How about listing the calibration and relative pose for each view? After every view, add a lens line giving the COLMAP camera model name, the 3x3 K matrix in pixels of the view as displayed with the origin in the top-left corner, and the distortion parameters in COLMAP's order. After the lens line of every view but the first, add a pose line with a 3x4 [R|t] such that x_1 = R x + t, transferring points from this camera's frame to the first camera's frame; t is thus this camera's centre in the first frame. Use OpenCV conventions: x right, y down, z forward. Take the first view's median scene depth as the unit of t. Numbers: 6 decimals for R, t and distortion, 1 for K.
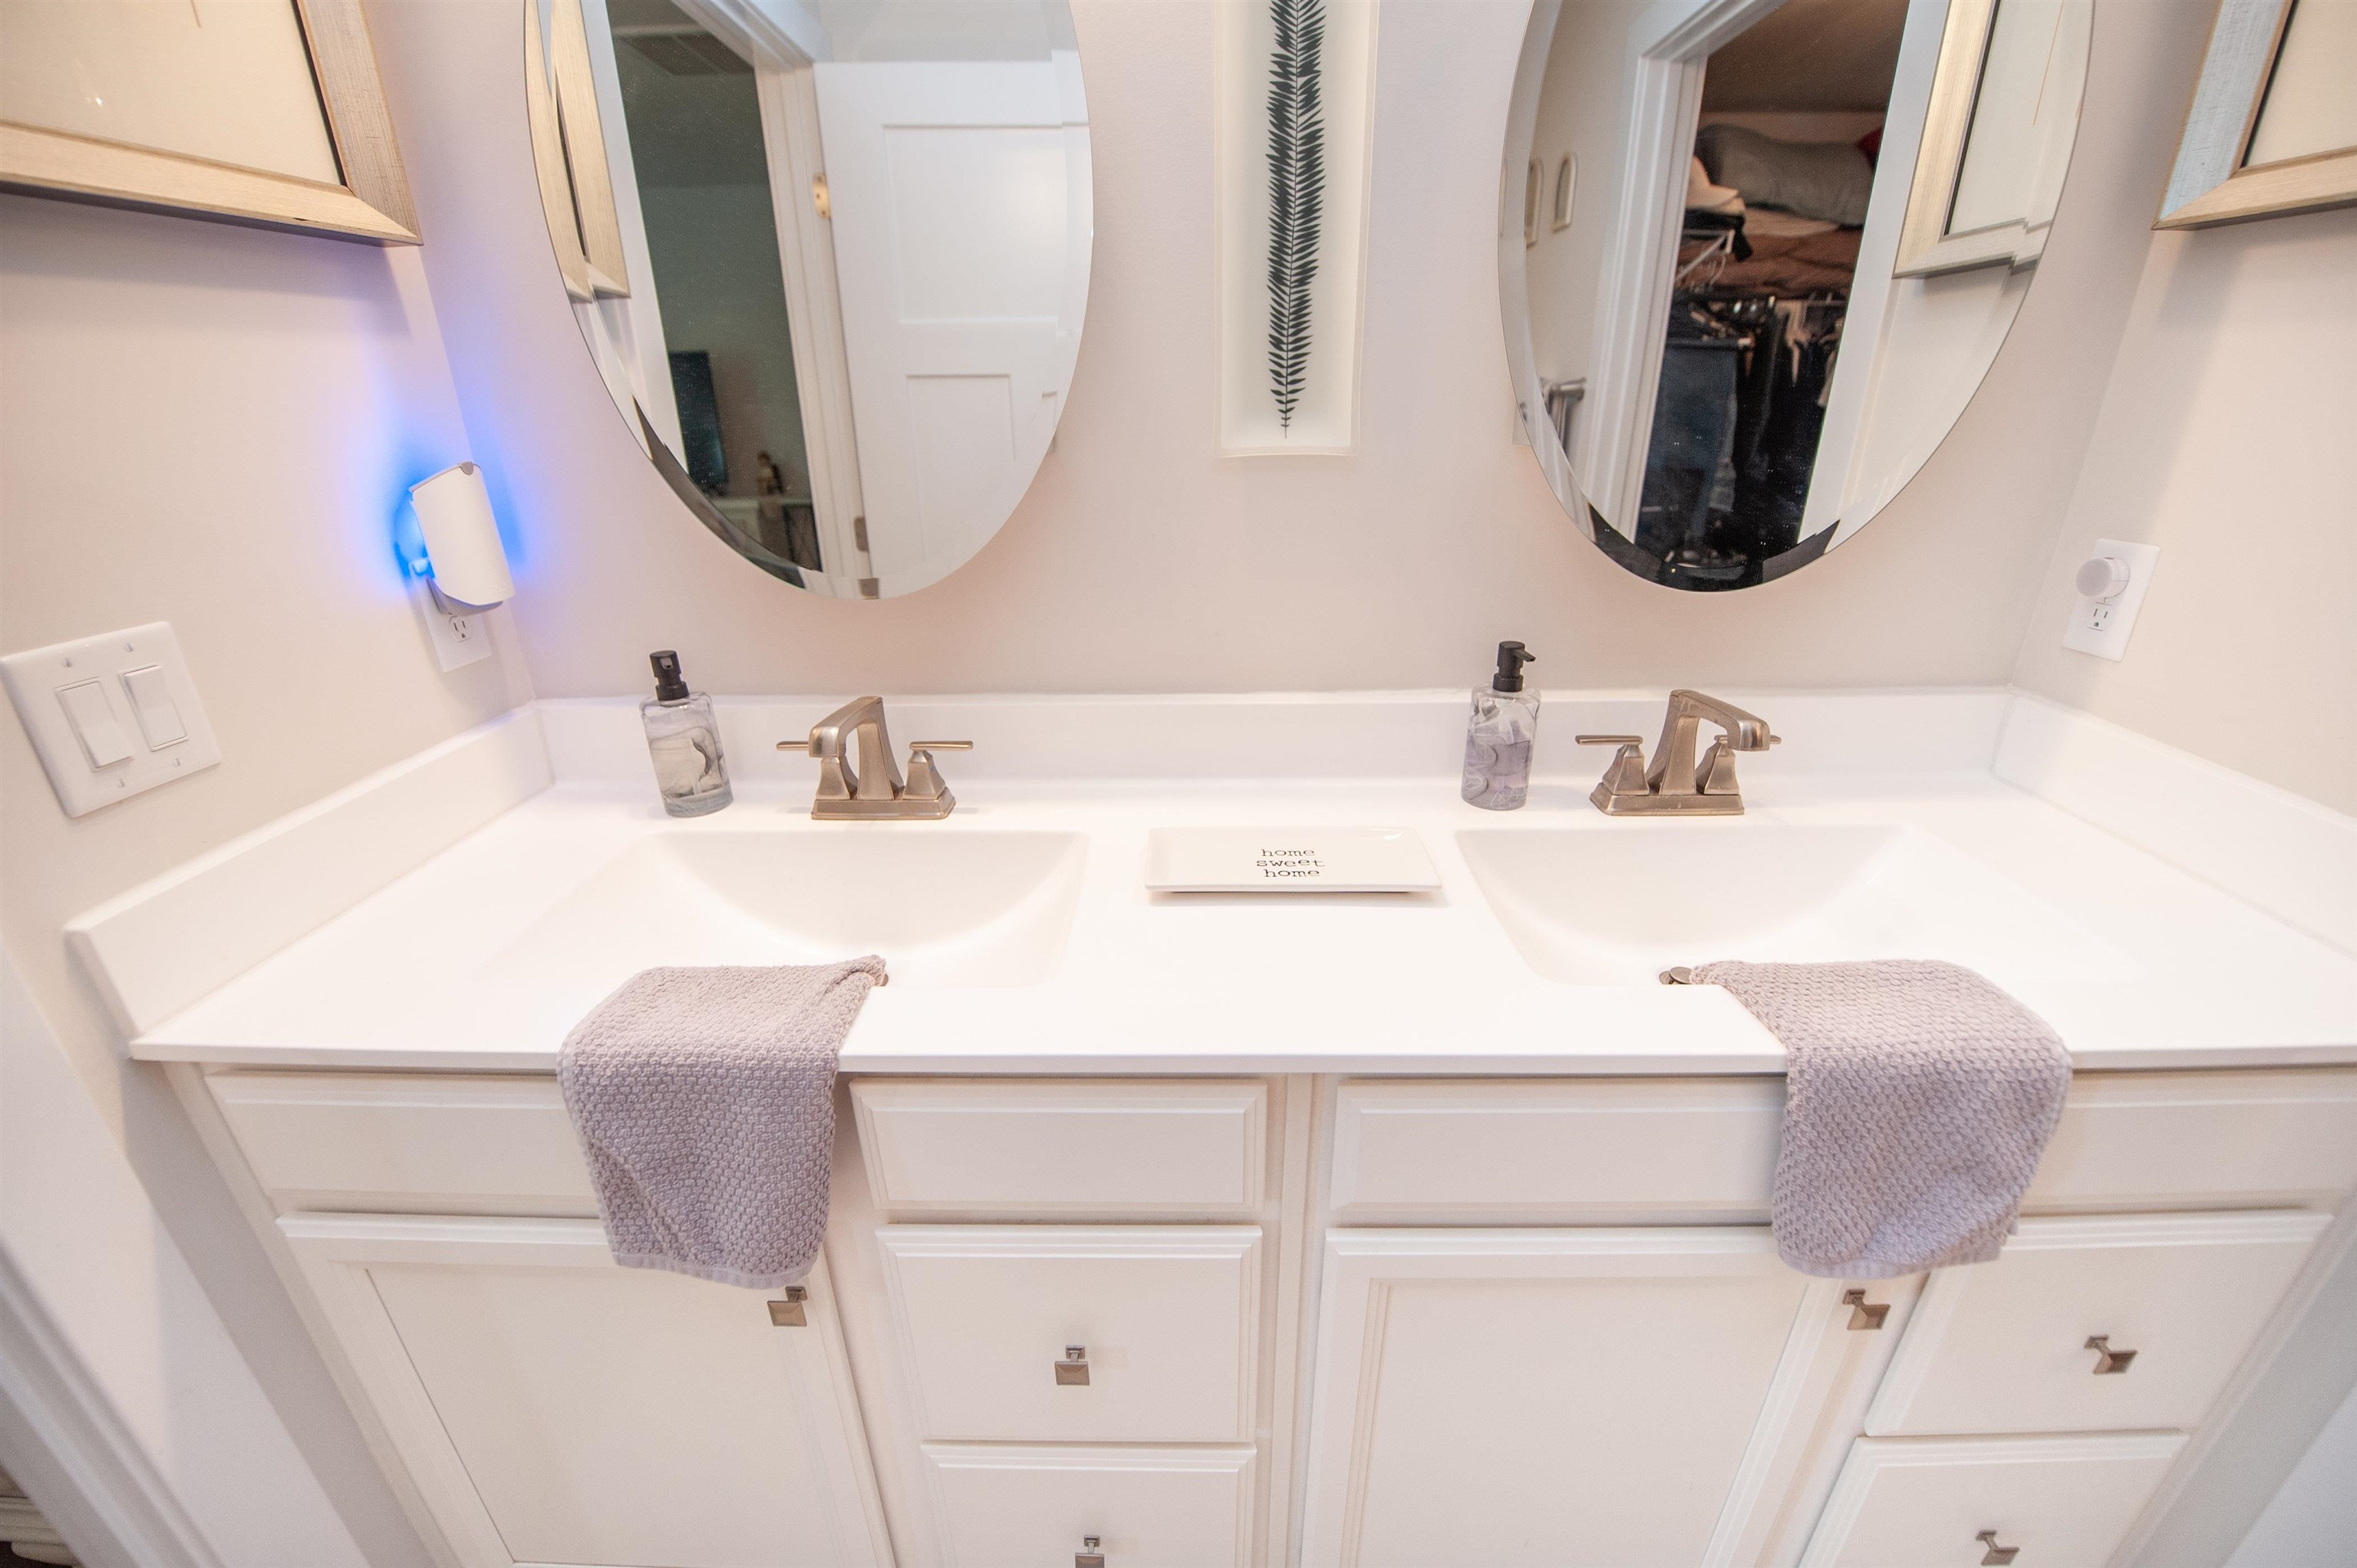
lens RADIAL K [[972.3, 0, 1184.3], [0, 972.3, 798.0], [0, 0, 1]] dist [-0.018985, -0.001143]
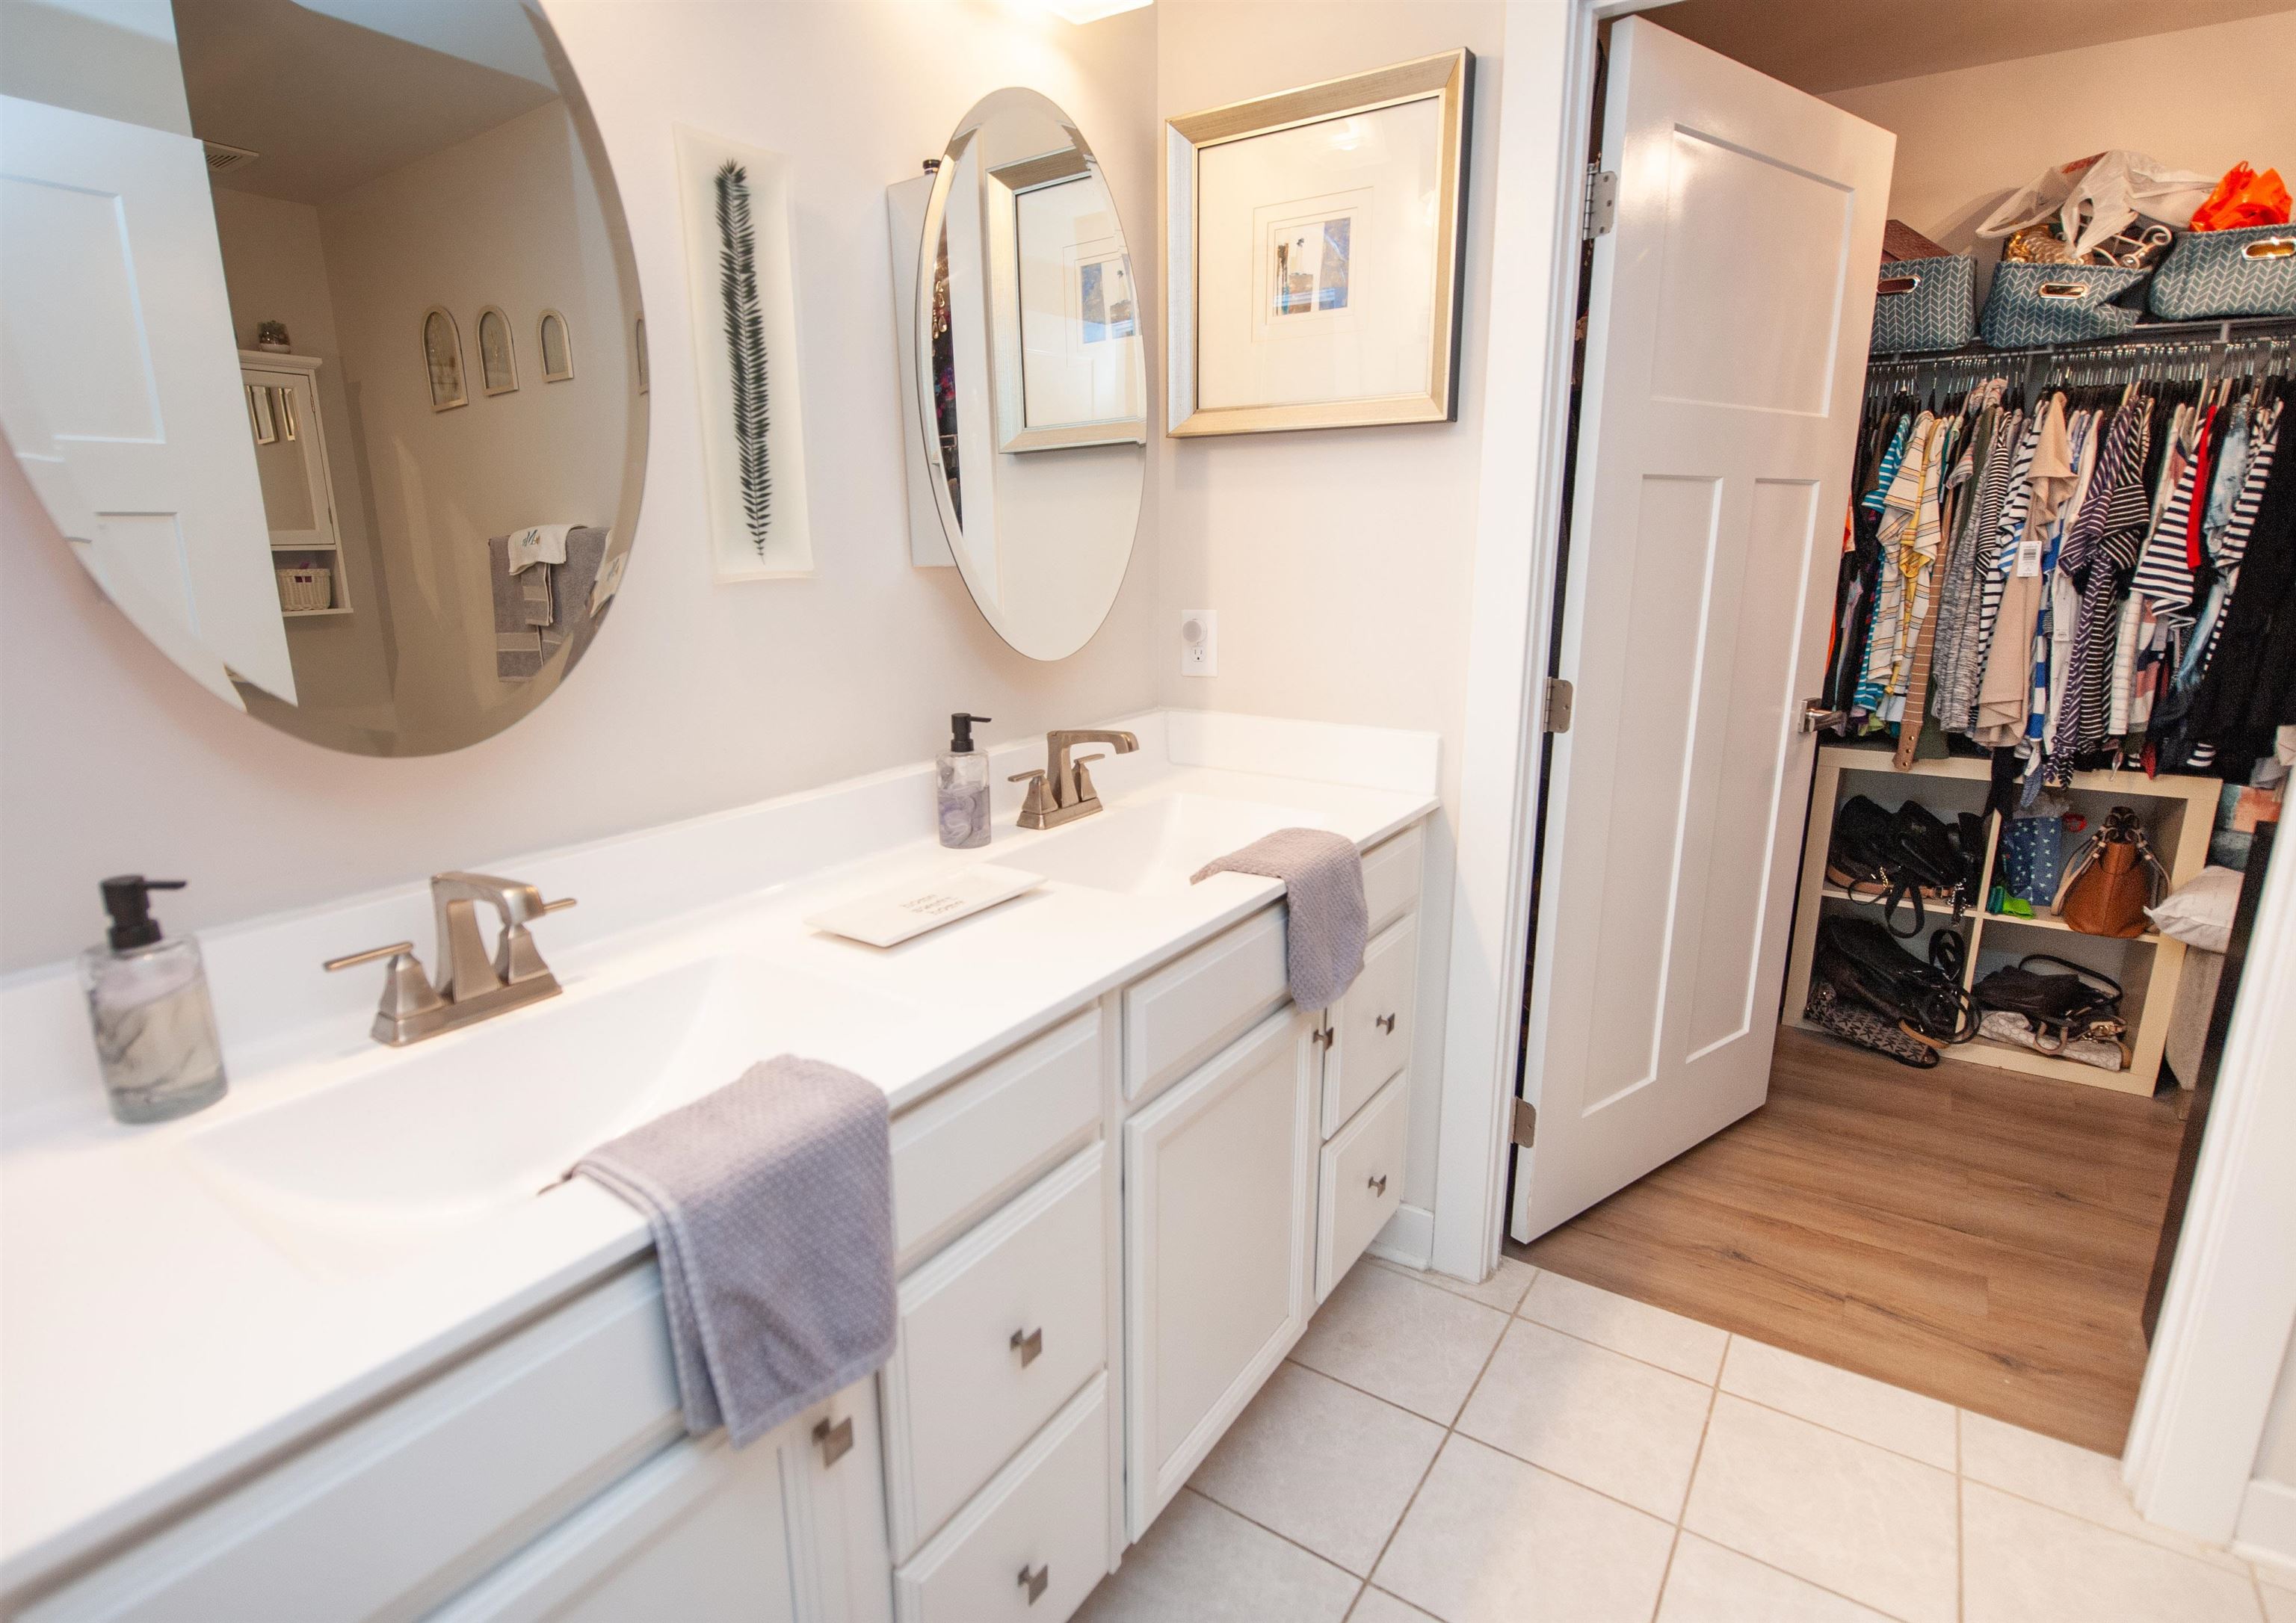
lens RADIAL K [[1157.7, 0, 1148.0], [0, 1157.7, 811.5], [0, 0, 1]] dist [-0.005718, -0.001430]
pose [[0.548144, -0.189625, 0.814605, -0.845436], [0.329347, 0.944207, -0.001822, 0.048922], [-0.768810, 0.269286, 0.580014, -0.040596]]
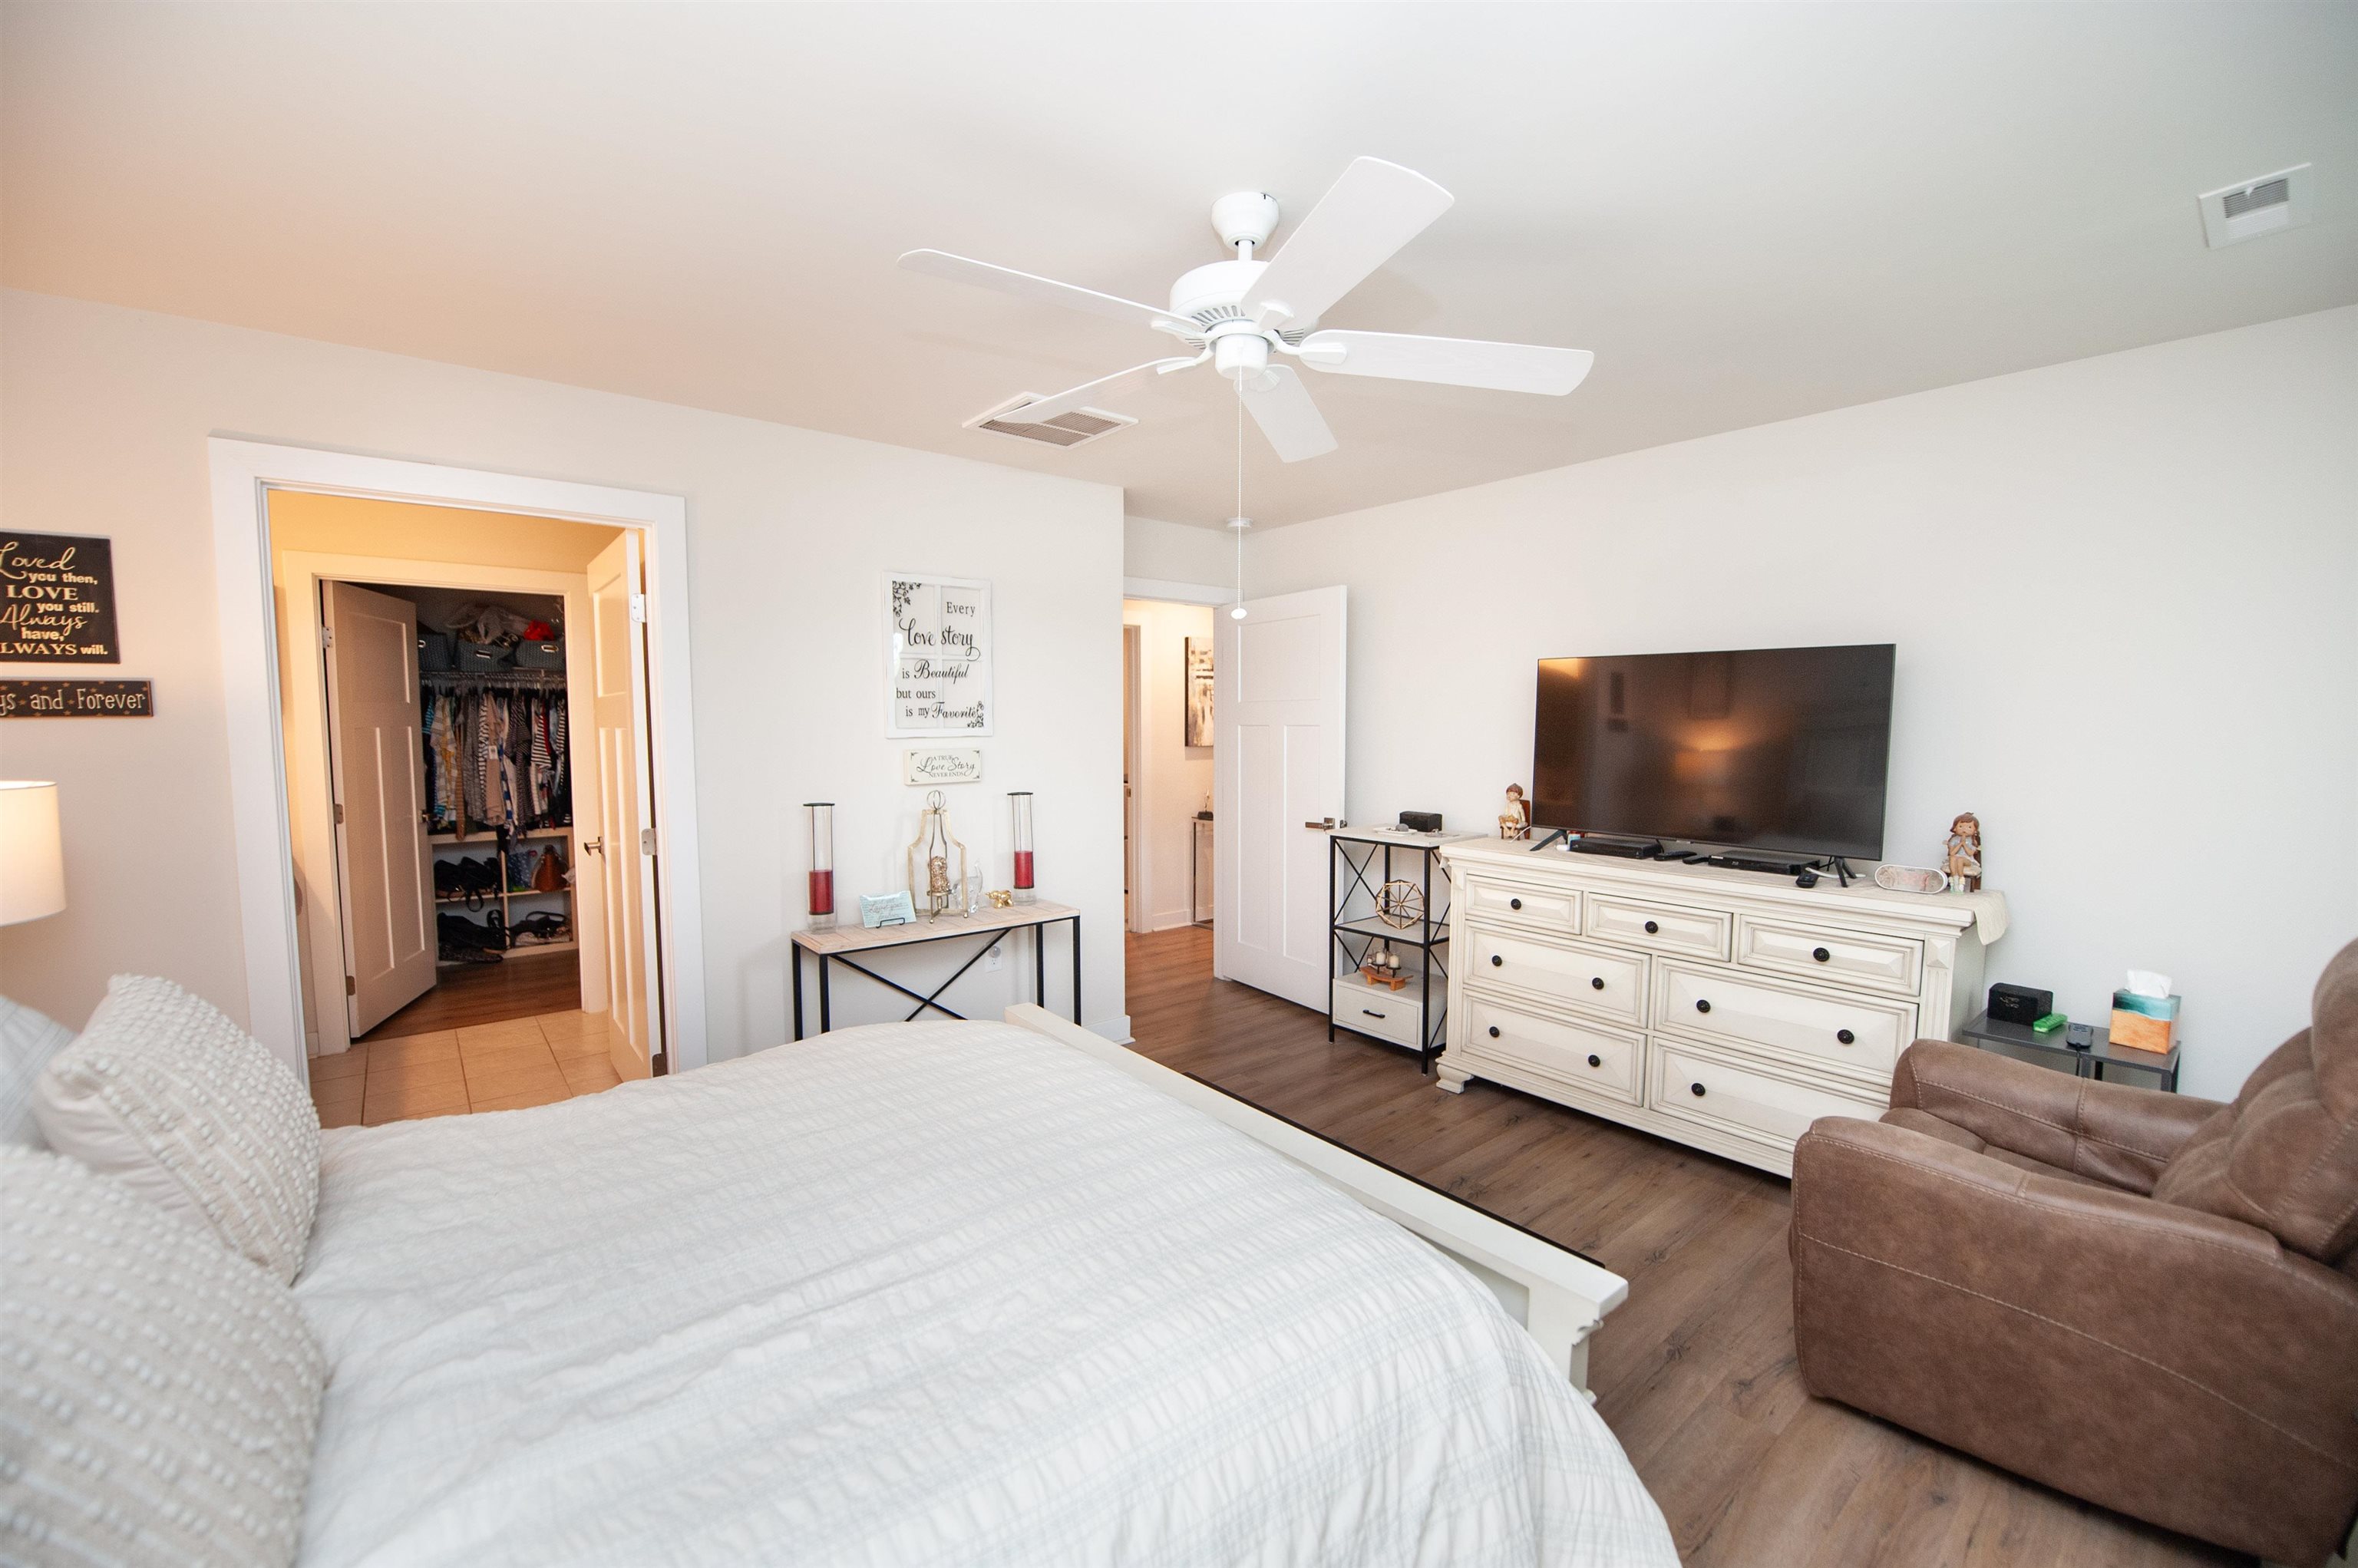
lens RADIAL K [[946.8, 0, 1183.4], [0, 946.8, 794.9], [0, 0, 1]] dist [-0.036702, -0.000253]
pose [[-0.653845, -0.045502, 0.755259, -2.064323], [0.306488, 0.896703, 0.319357, -0.007275], [-0.691774, 0.440288, -0.572359, 0.047401]]
